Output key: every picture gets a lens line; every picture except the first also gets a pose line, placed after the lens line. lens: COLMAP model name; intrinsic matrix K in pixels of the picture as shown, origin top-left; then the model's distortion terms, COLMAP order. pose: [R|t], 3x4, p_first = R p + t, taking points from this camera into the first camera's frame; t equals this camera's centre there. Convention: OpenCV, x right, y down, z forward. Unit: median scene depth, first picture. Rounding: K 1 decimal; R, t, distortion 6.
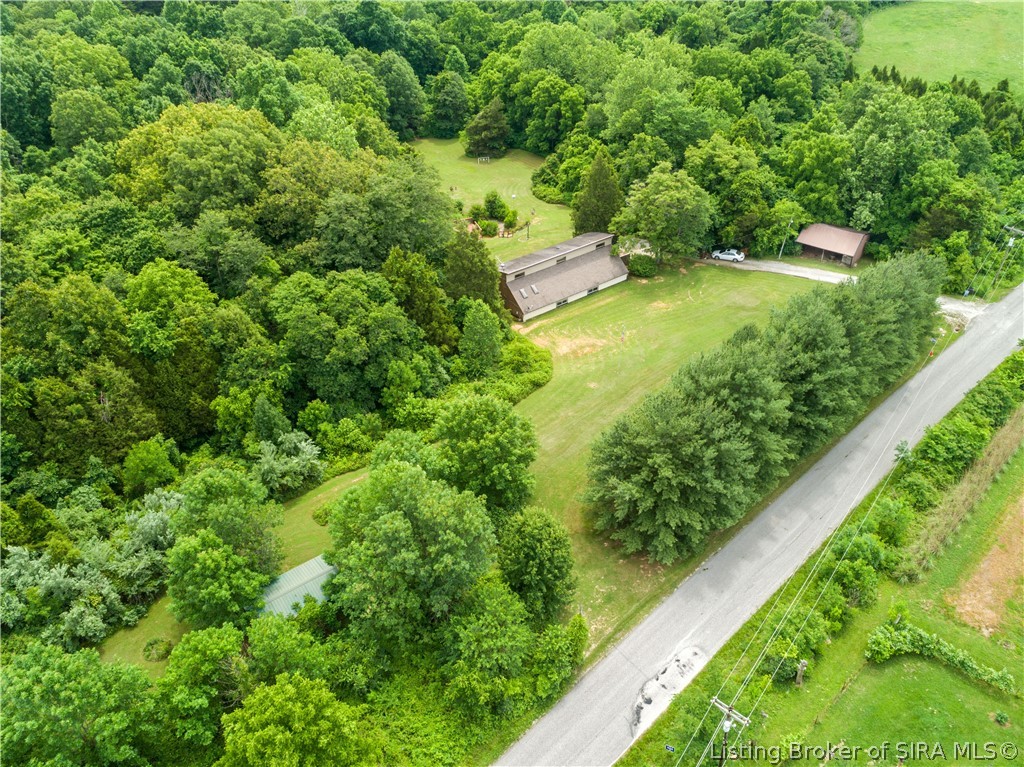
lens RADIAL K [[774.1, 0, 513.9], [0, 774.1, 385.9], [0, 0, 1]] dist [-0.016731, 0.002803]
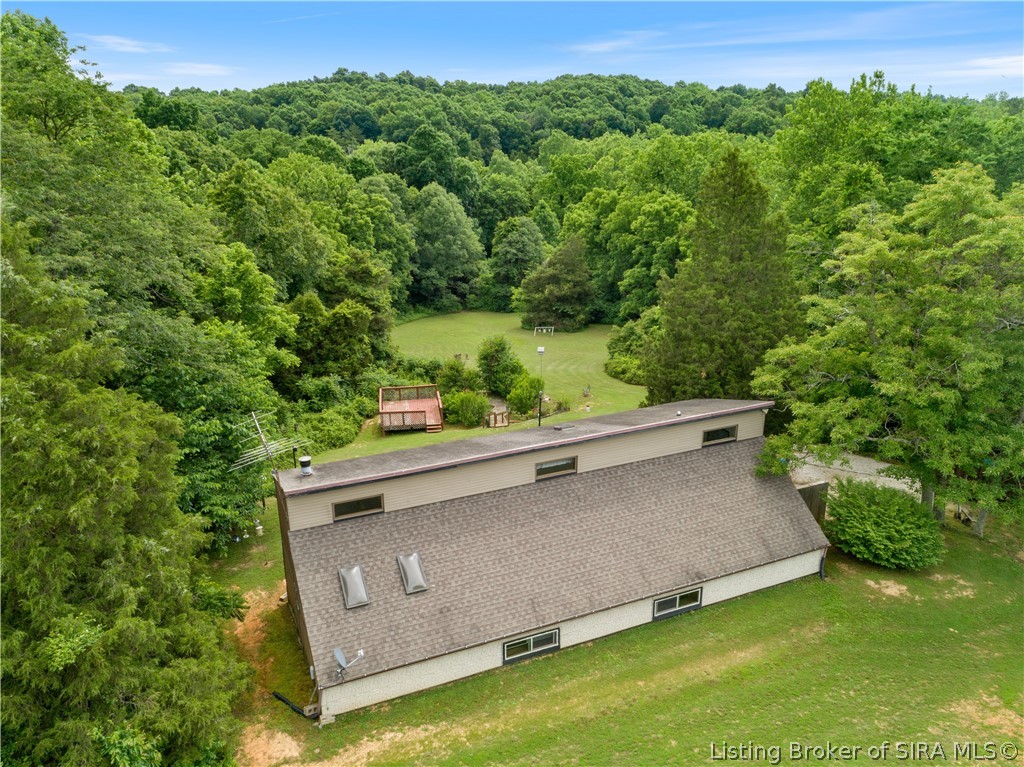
lens RADIAL K [[774.1, 0, 513.9], [0, 774.1, 385.9], [0, 0, 1]] dist [-0.016731, 0.002803]
pose [[0.977071, 0.068450, -0.201611, 0.077383], [-0.130513, 0.940700, -0.313128, -0.084486], [0.168222, 0.332262, 0.928064, 0.597075]]
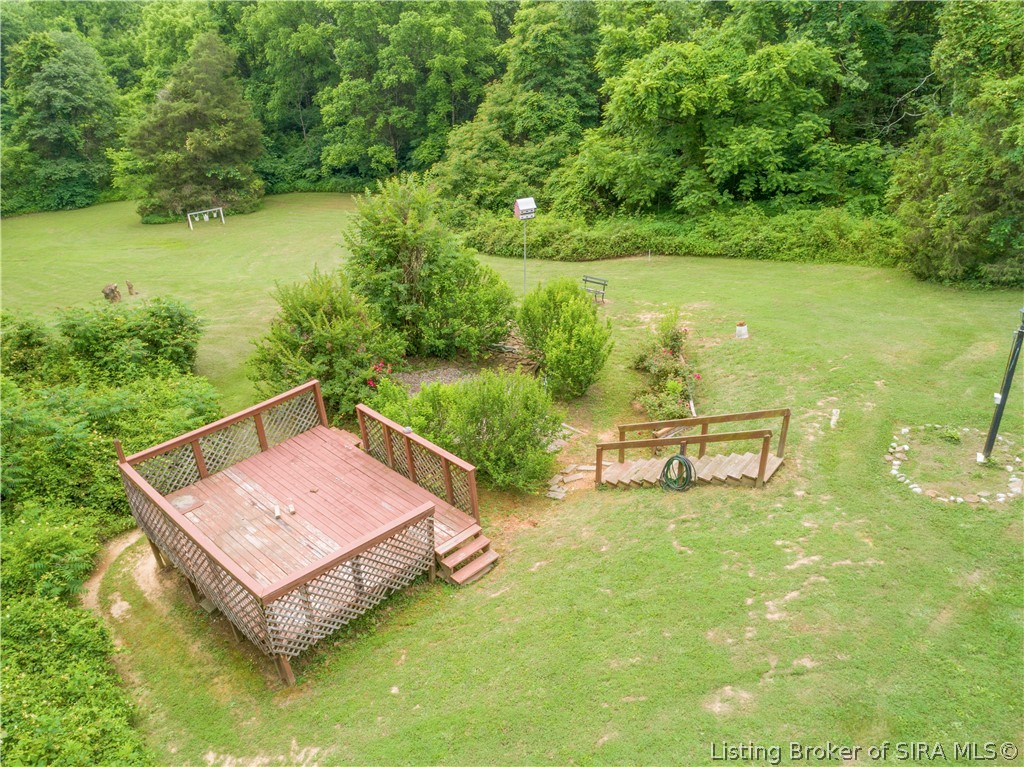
lens RADIAL K [[774.1, 0, 513.9], [0, 774.1, 385.9], [0, 0, 1]] dist [-0.016731, 0.002803]
pose [[0.907604, -0.204376, 0.366722, -0.071047], [0.268033, 0.954397, -0.131468, -0.190630], [-0.323130, 0.217615, 0.920994, 0.870741]]
